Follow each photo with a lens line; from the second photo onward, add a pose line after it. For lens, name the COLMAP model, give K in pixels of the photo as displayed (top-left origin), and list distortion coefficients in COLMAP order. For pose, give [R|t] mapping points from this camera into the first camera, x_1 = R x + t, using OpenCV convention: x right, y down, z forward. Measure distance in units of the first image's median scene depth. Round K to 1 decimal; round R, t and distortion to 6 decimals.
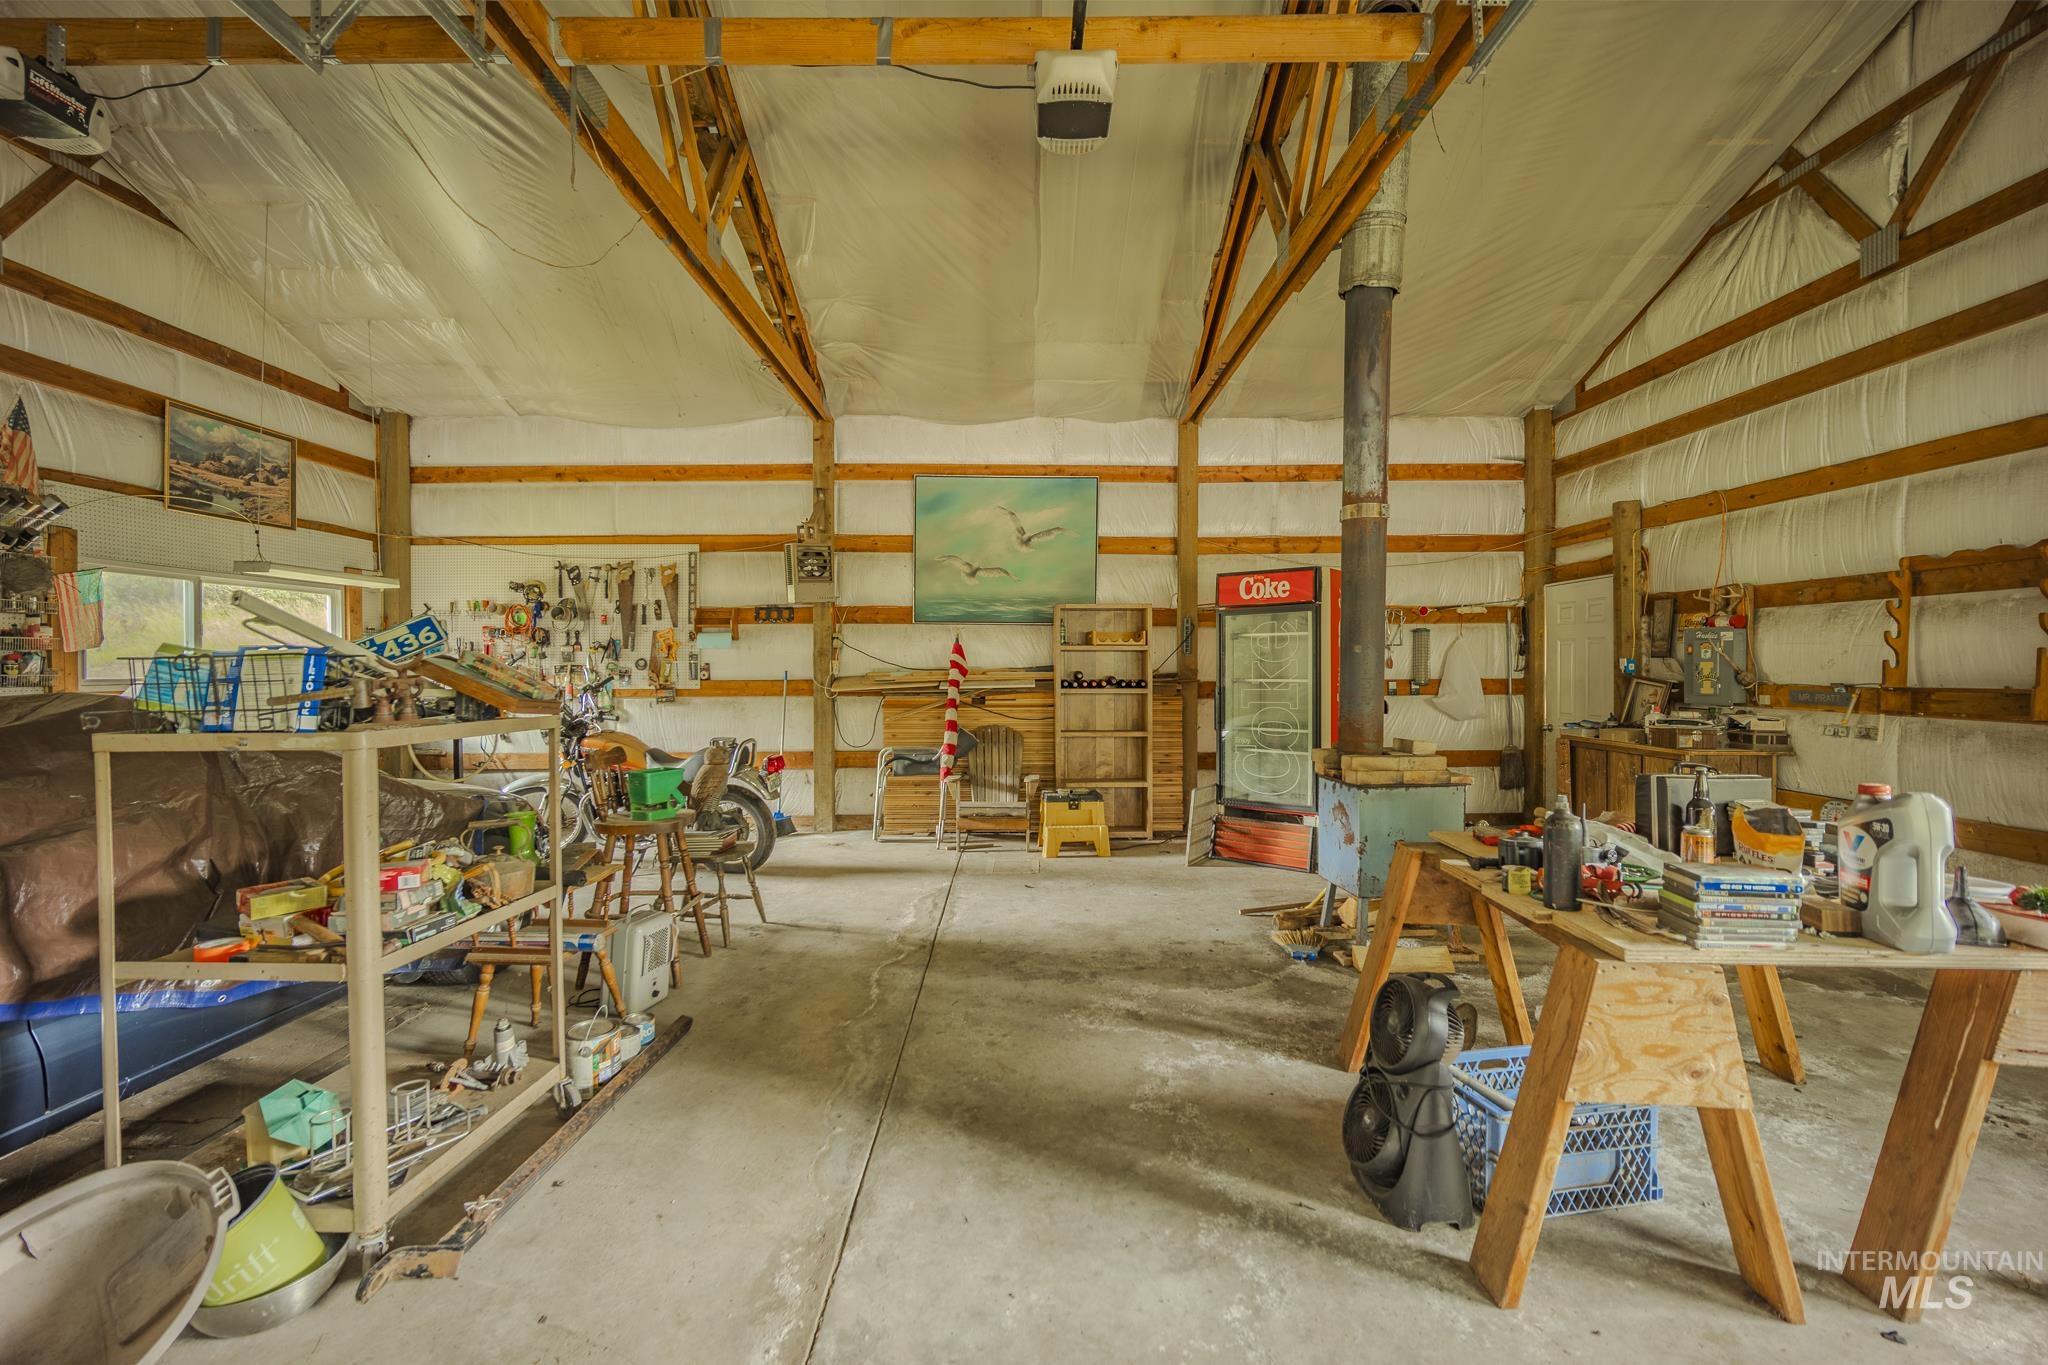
lens RADIAL K [[872.7, 0, 1026.1], [0, 872.7, 675.6], [0, 0, 1]] dist [-0.008786, -0.000281]
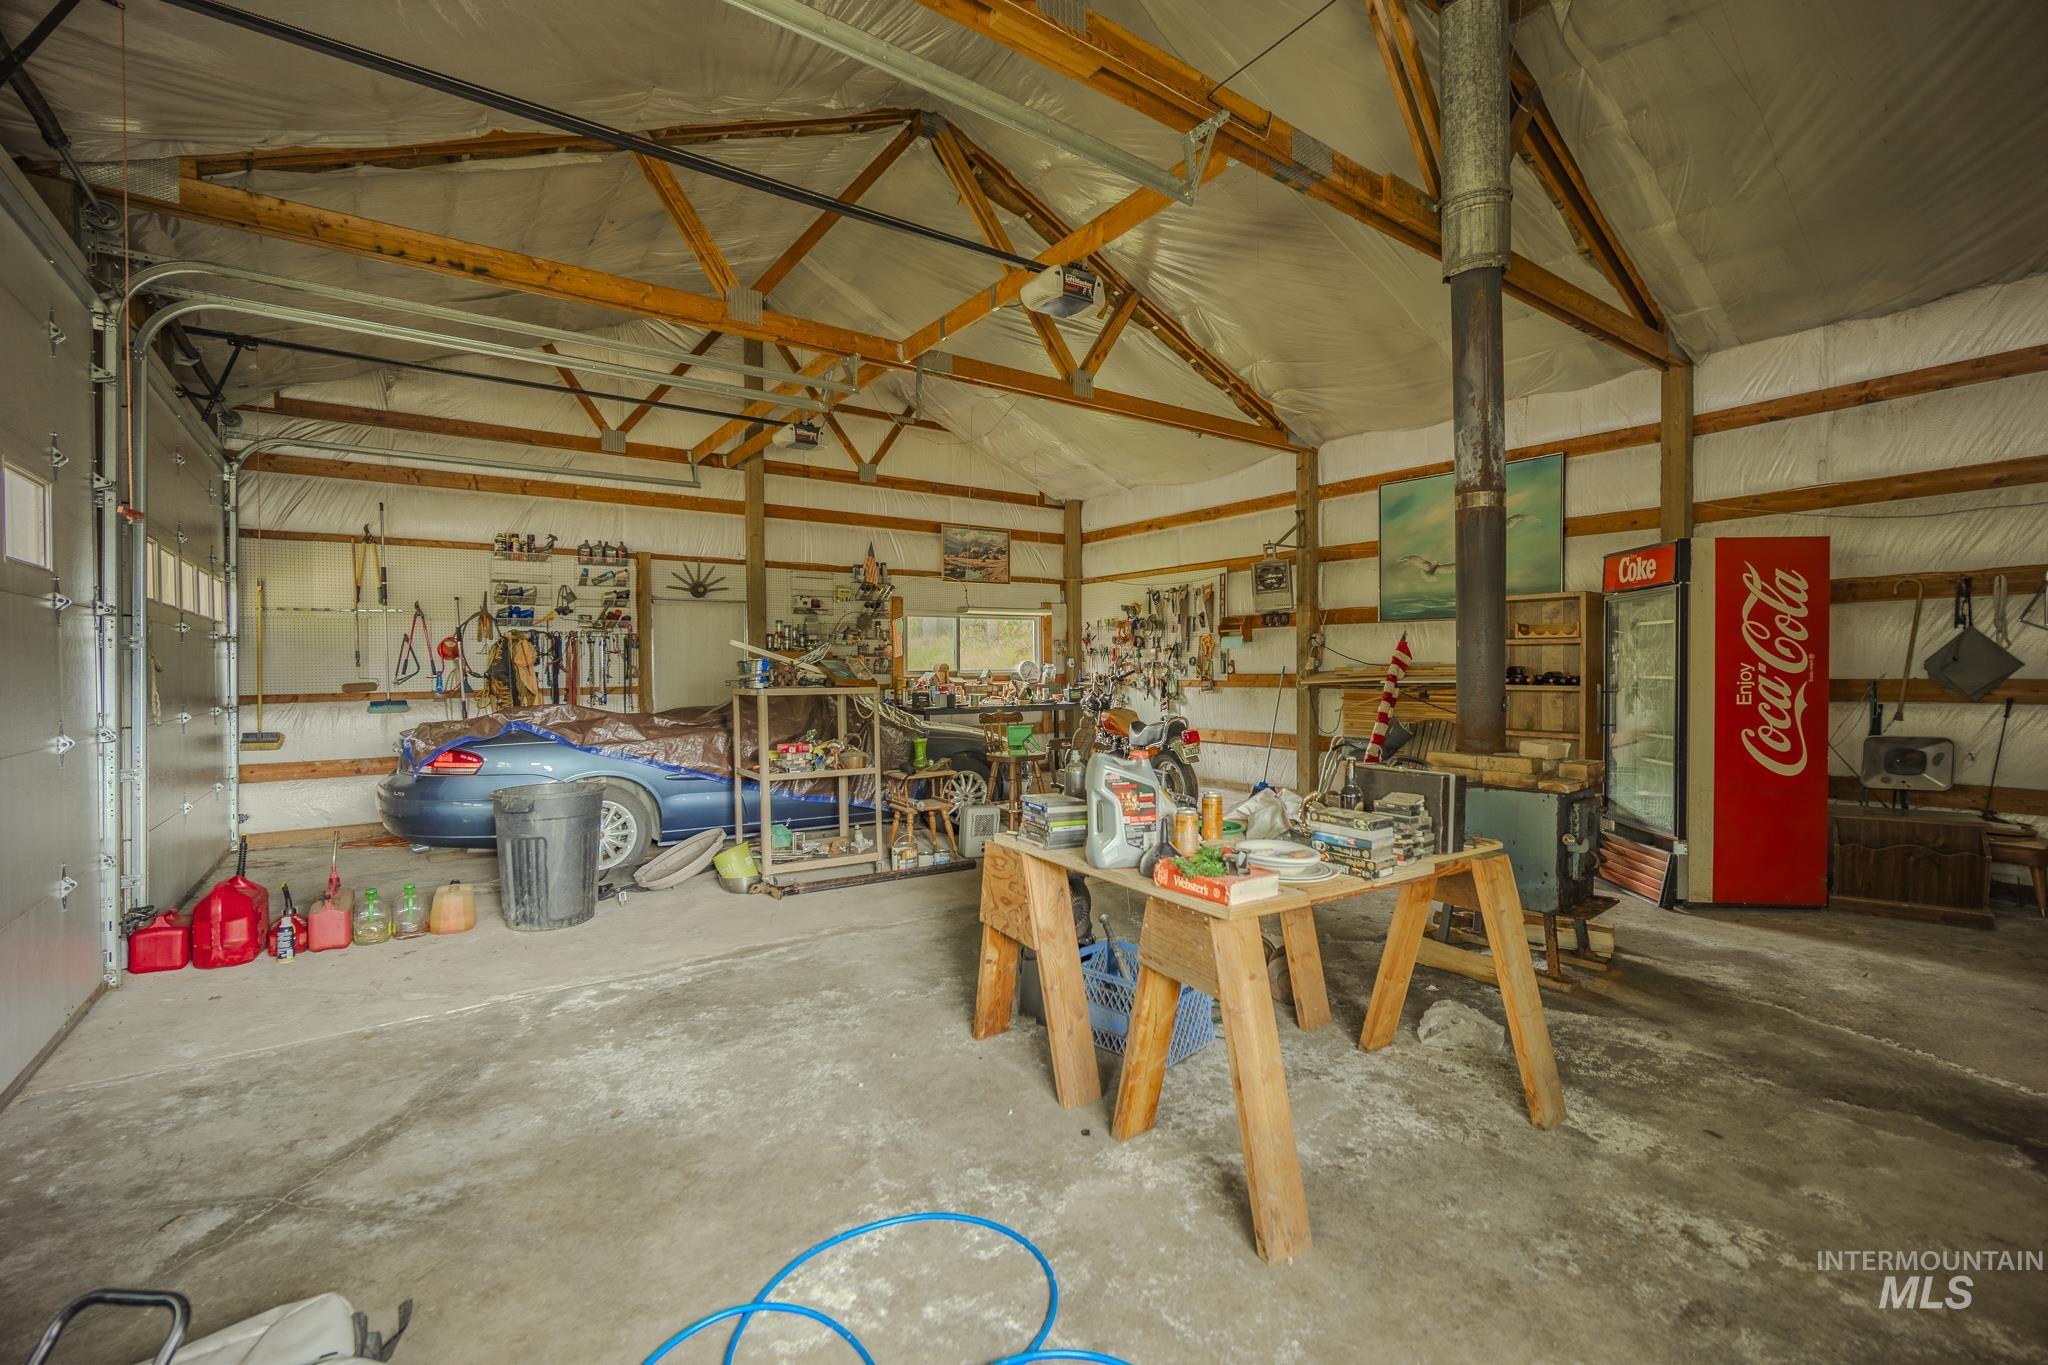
lens RADIAL K [[872.7, 0, 1026.1], [0, 872.7, 675.6], [0, 0, 1]] dist [-0.008786, -0.000281]
pose [[0.583924, 0.008437, -0.811764, 0.495887], [-0.005130, 0.999964, 0.006704, 0.000968], [0.811792, 0.000250, 0.583946, 0.018650]]
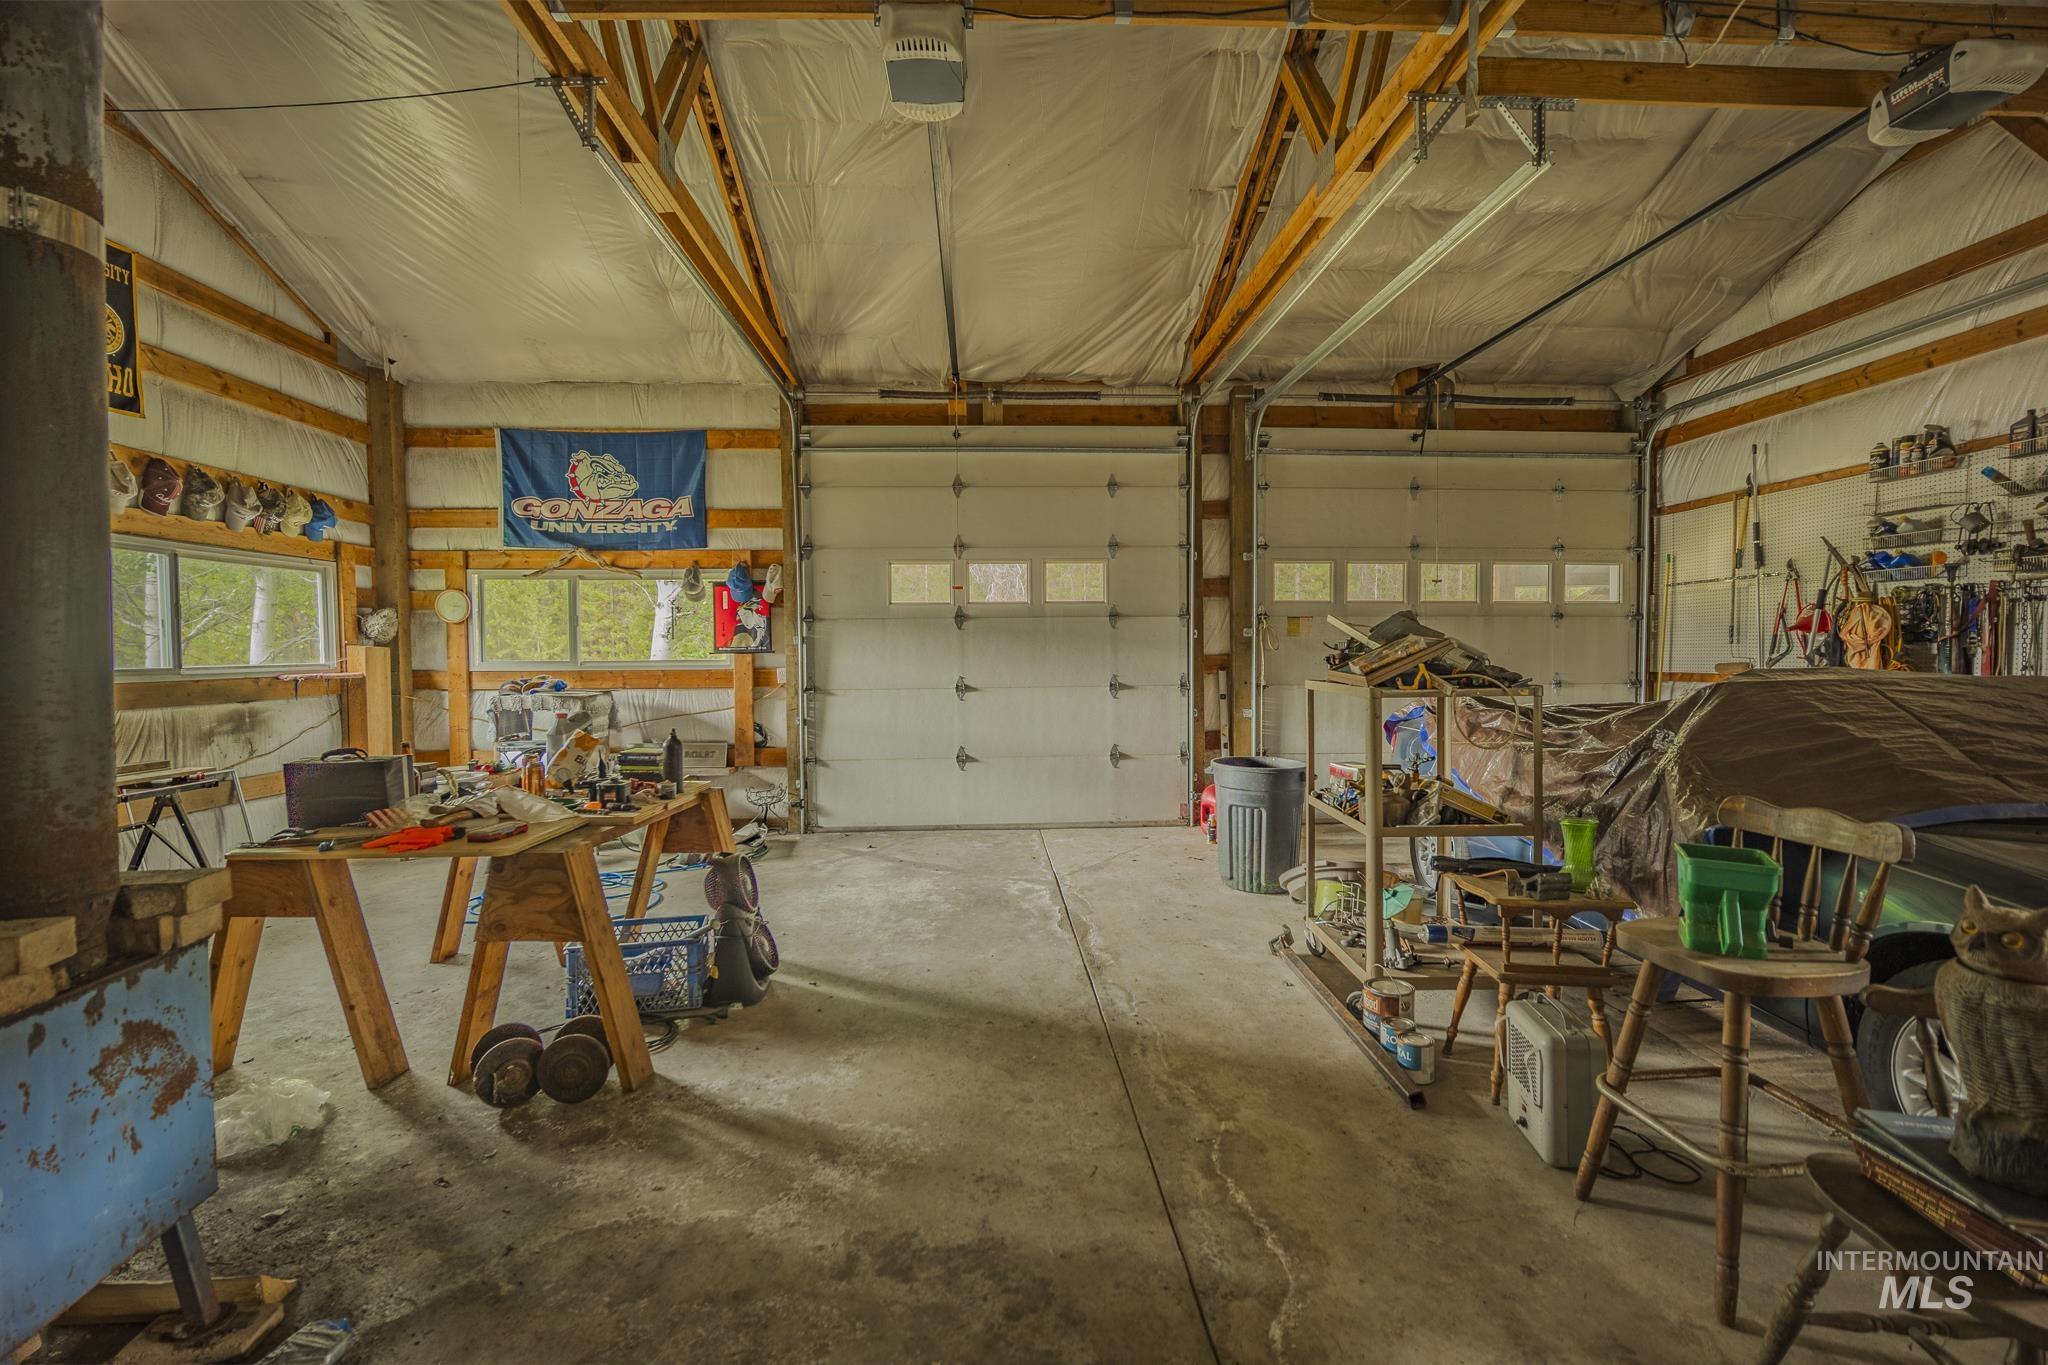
lens RADIAL K [[872.7, 0, 1026.1], [0, 872.7, 675.6], [0, 0, 1]] dist [-0.008786, -0.000281]
pose [[-0.998958, 0.009940, -0.044551, -0.002842], [0.007970, 0.998992, 0.044186, -0.009777], [0.044945, 0.043785, -0.998029, 0.770929]]
